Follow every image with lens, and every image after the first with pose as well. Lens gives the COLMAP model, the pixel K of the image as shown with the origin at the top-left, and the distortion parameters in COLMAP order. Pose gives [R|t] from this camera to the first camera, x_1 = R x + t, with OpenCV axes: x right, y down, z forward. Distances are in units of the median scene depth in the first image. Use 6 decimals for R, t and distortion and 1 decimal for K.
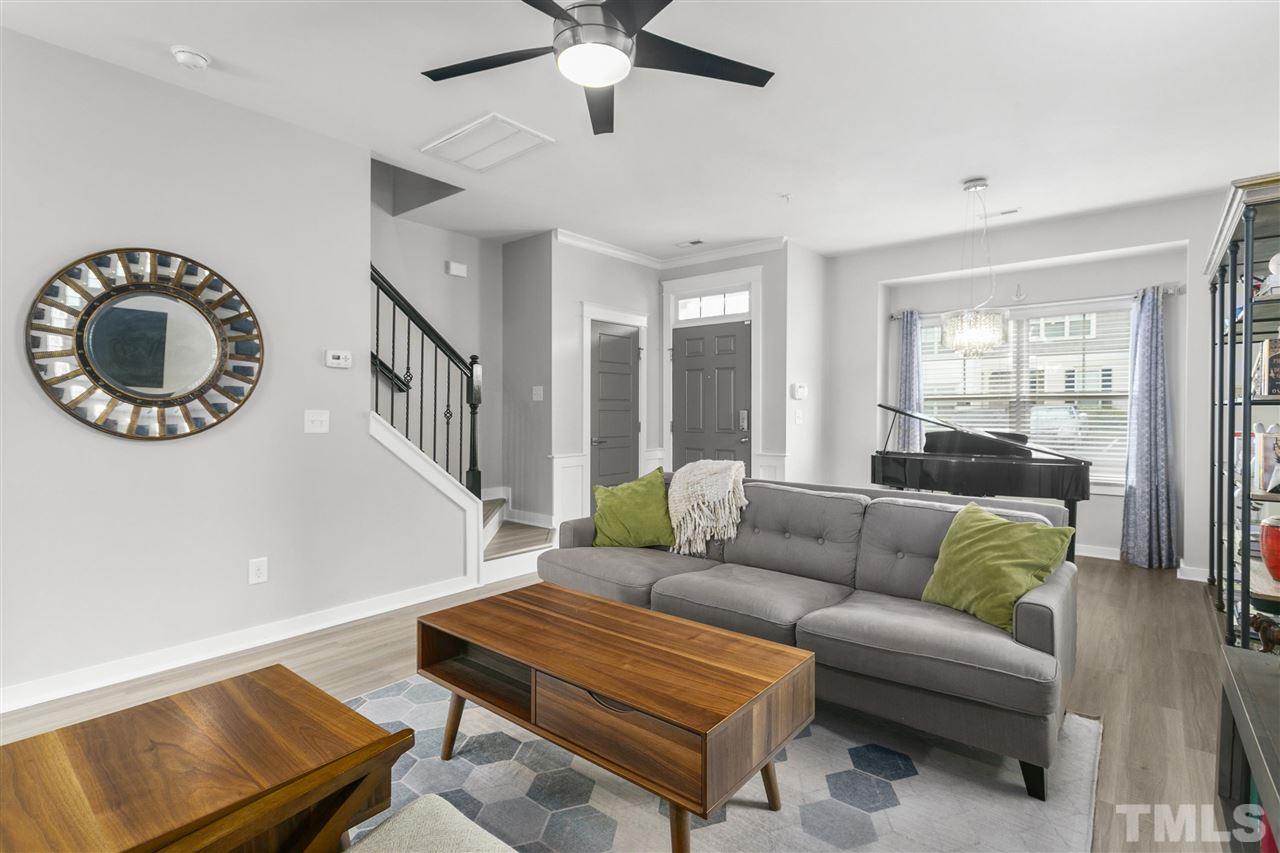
lens RADIAL K [[611.4, 0, 633.0], [0, 611.4, 416.0], [0, 0, 1]] dist [0.007281, 0.000593]
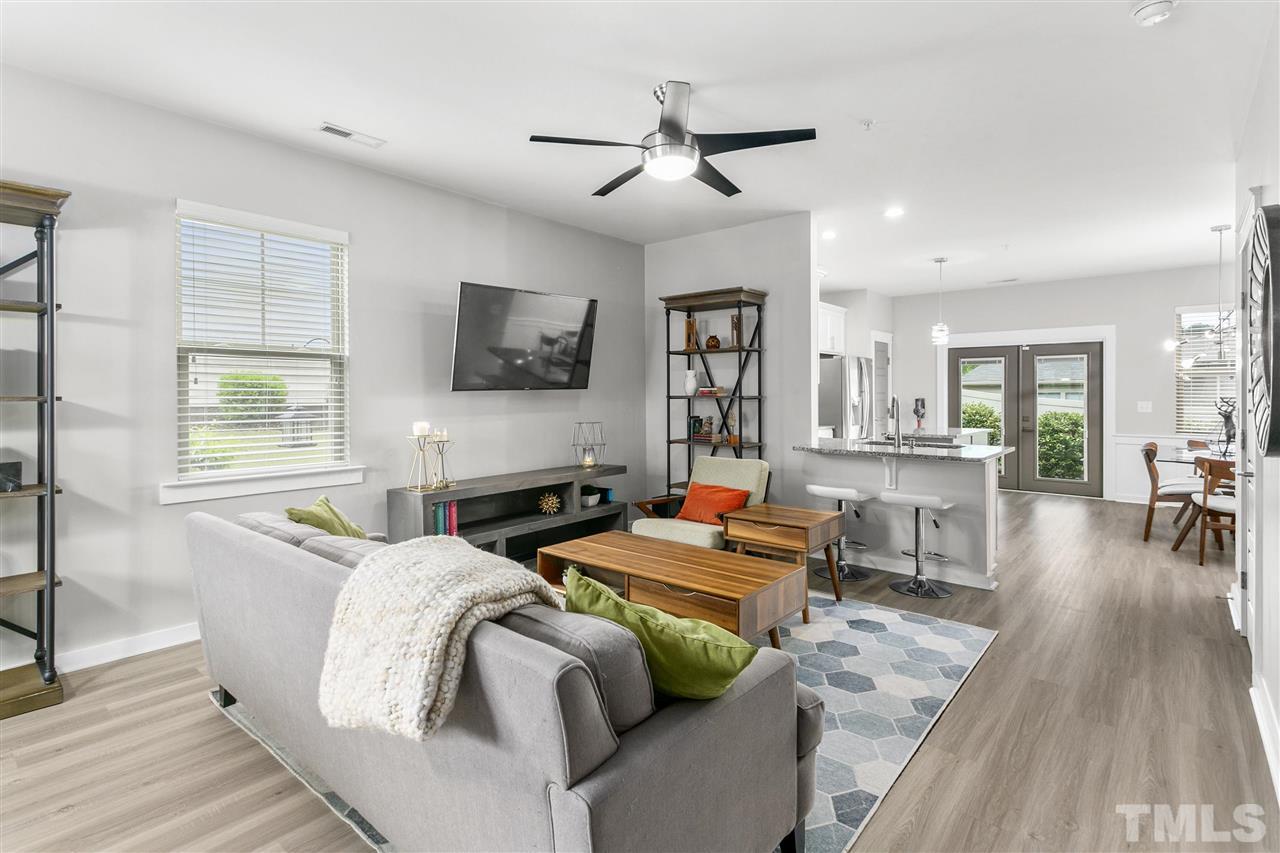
lens RADIAL K [[620.2, 0, 622.1], [0, 620.2, 394.1], [0, 0, 1]] dist [0.001586, 0.000417]
pose [[-0.999620, -0.006694, 0.026756, 0.006819], [-0.006454, 0.999938, 0.009050, -0.028640], [-0.026815, 0.008874, -0.999601, 1.198131]]
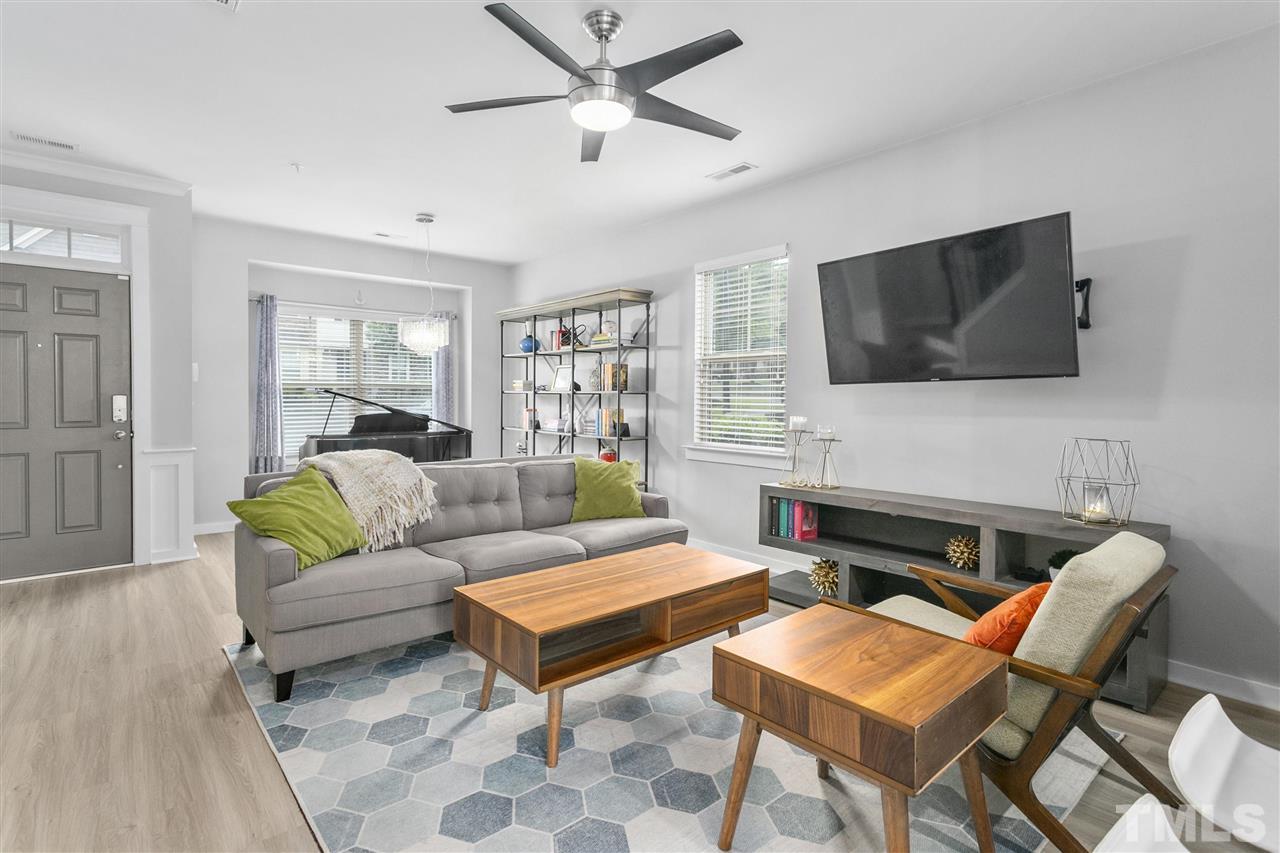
lens RADIAL K [[616.0, 0, 631.5], [0, 616.0, 407.4], [0, 0, 1]] dist [0.001809, 0.000667]
pose [[0.172435, -0.018340, 0.984850, -0.613575], [0.004053, 0.999831, 0.017909, -0.007677], [-0.985013, 0.000904, 0.172480, 0.359627]]
